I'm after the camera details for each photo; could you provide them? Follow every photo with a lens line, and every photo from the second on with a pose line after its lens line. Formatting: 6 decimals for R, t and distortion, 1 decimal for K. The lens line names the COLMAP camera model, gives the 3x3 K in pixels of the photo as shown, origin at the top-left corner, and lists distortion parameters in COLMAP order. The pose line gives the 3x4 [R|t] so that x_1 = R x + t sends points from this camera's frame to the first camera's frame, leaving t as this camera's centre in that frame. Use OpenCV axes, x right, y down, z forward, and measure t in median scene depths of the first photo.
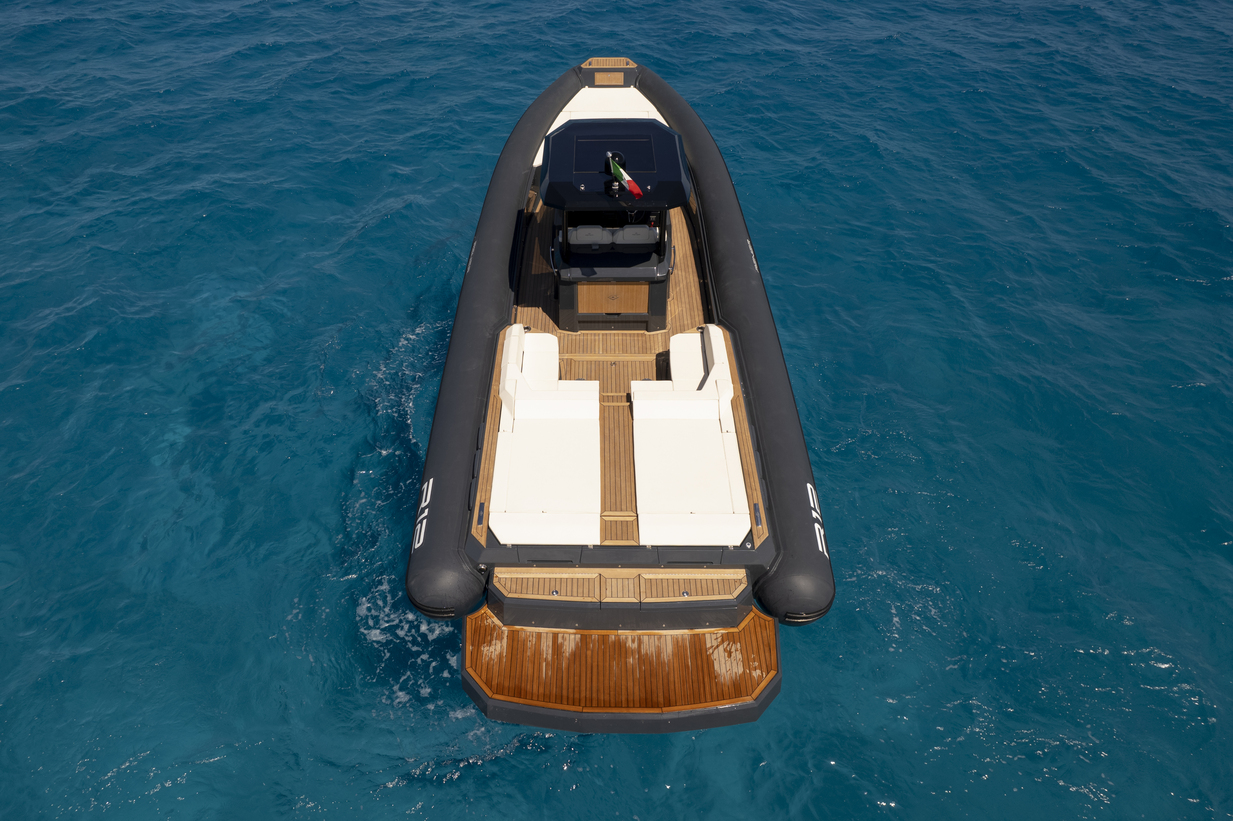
lens RADIAL K [[859.0, 0, 576.5], [0, 859.0, 409.9], [0, 0, 1]] dist [-0.049145, -0.001707]
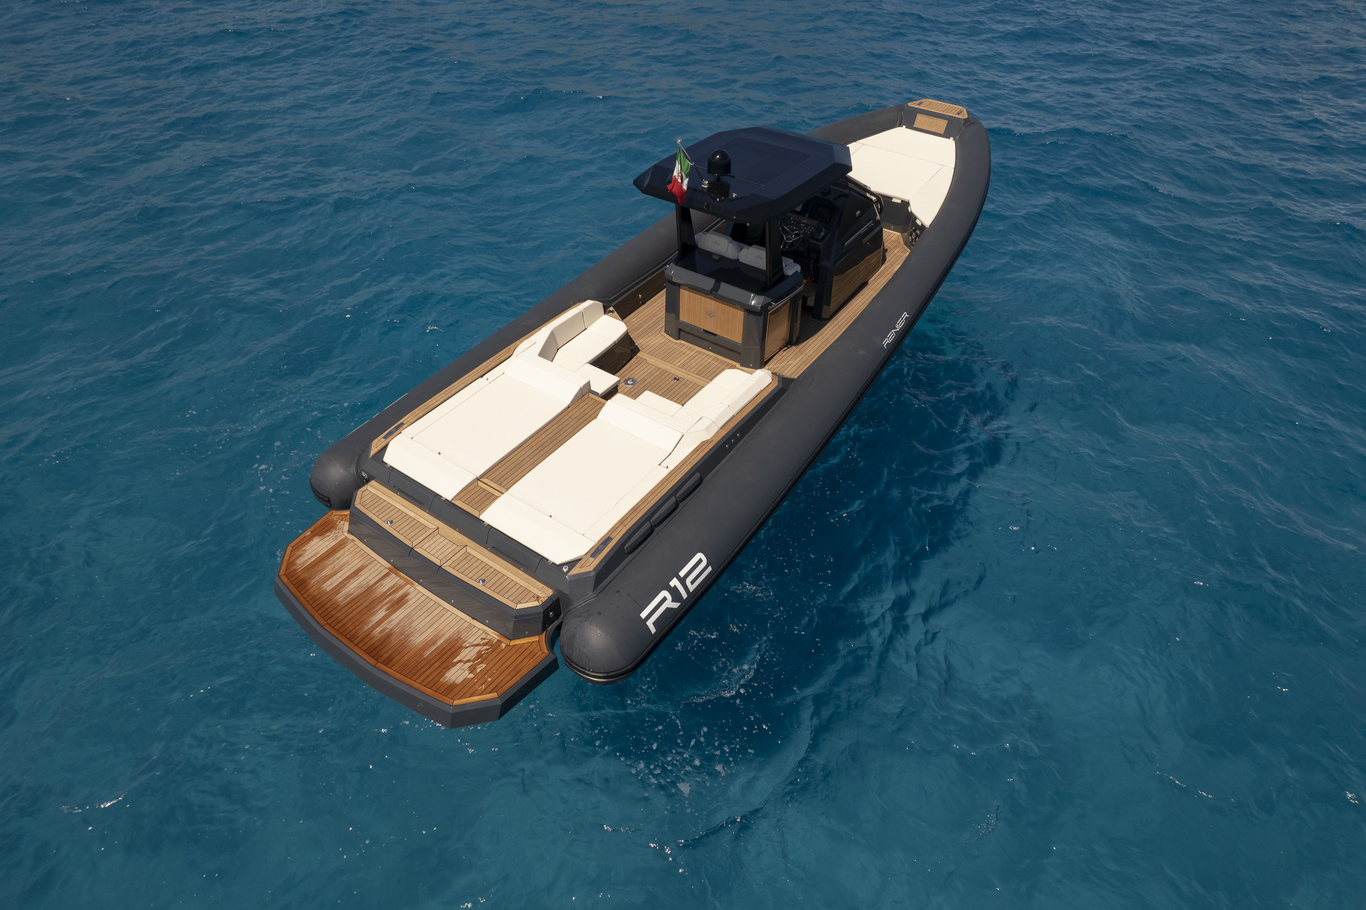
lens RADIAL K [[872.2, 0, 673.3], [0, 872.2, 452.3], [0, 0, 1]] dist [-0.044758, 0.000320]
pose [[0.817805, 0.382124, -0.430322, 0.629930], [-0.390854, 0.917628, 0.072050, -0.062437], [0.422408, 0.109271, 0.899795, 0.210383]]
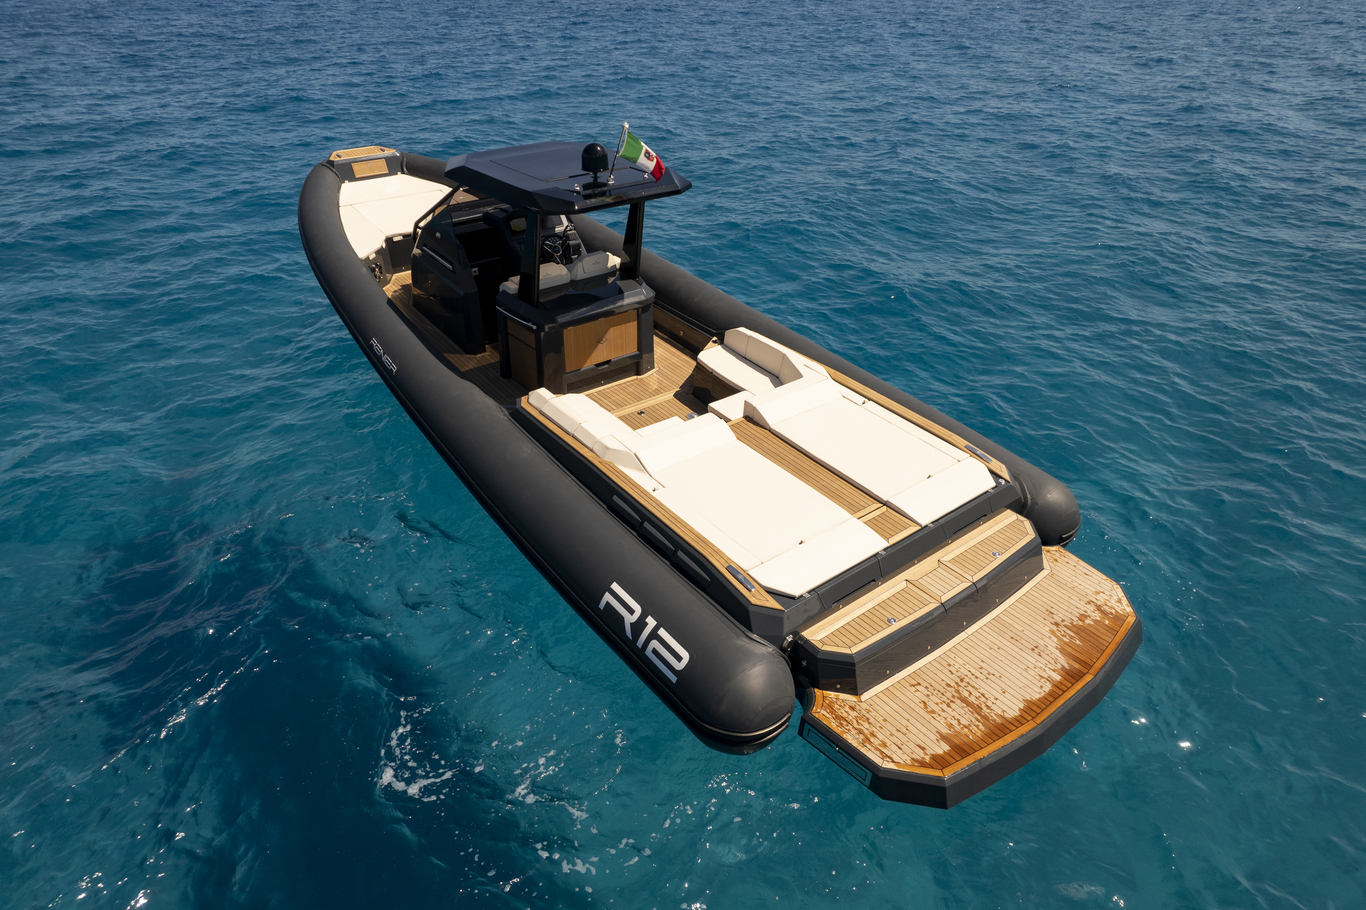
lens RADIAL K [[872.2, 0, 686.6], [0, 872.2, 450.0], [0, 0, 1]] dist [-0.044758, 0.000320]
pose [[0.772503, -0.309424, 0.554523, -0.508326], [0.400579, 0.915032, -0.047456, 0.043851], [-0.492722, 0.258790, 0.830814, 0.419605]]
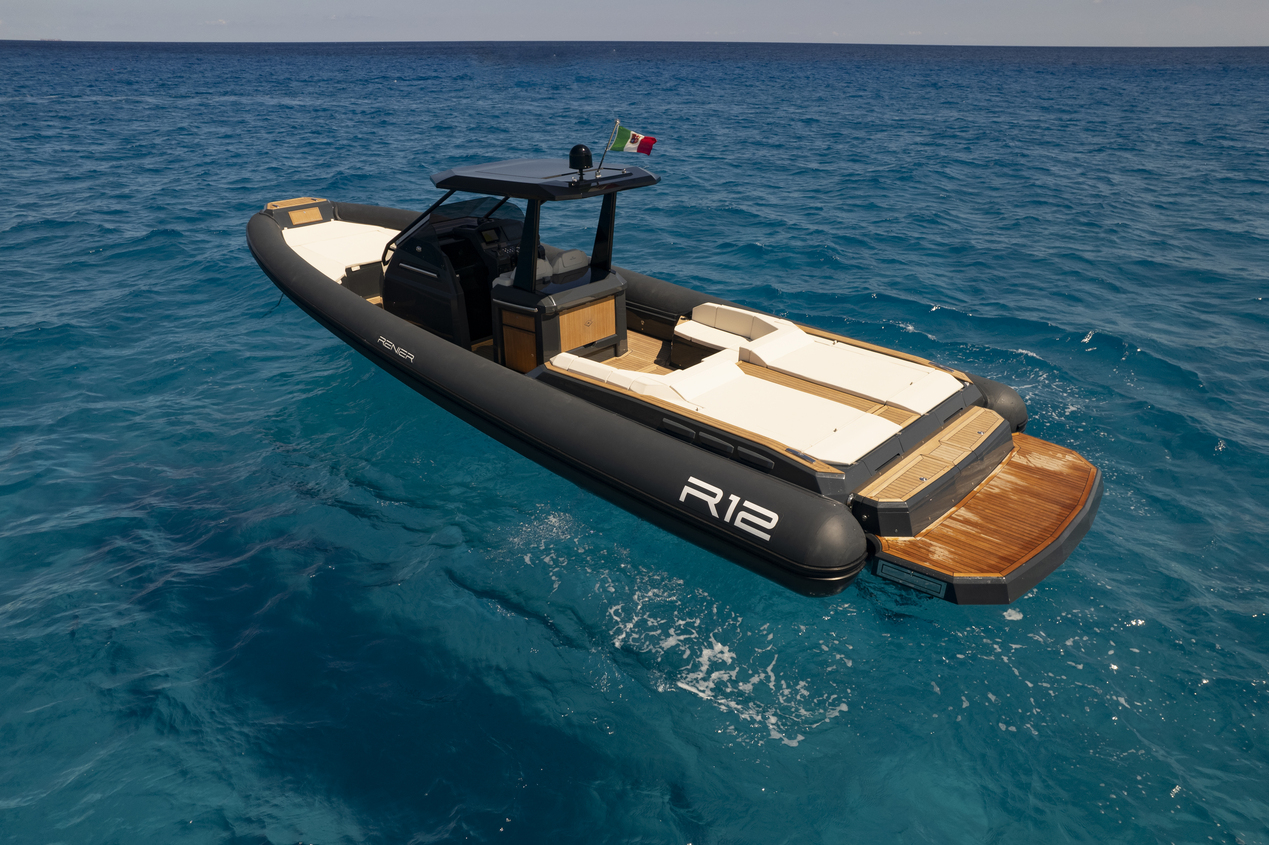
lens RADIAL K [[884.1, 0, 639.5], [0, 884.1, 431.6], [0, 0, 1]] dist [-0.049145, -0.001707]
pose [[0.650068, -0.314668, 0.691662, -0.797544], [0.509416, 0.855863, -0.089411, 0.100371], [-0.563832, 0.410467, 0.716666, 0.480423]]
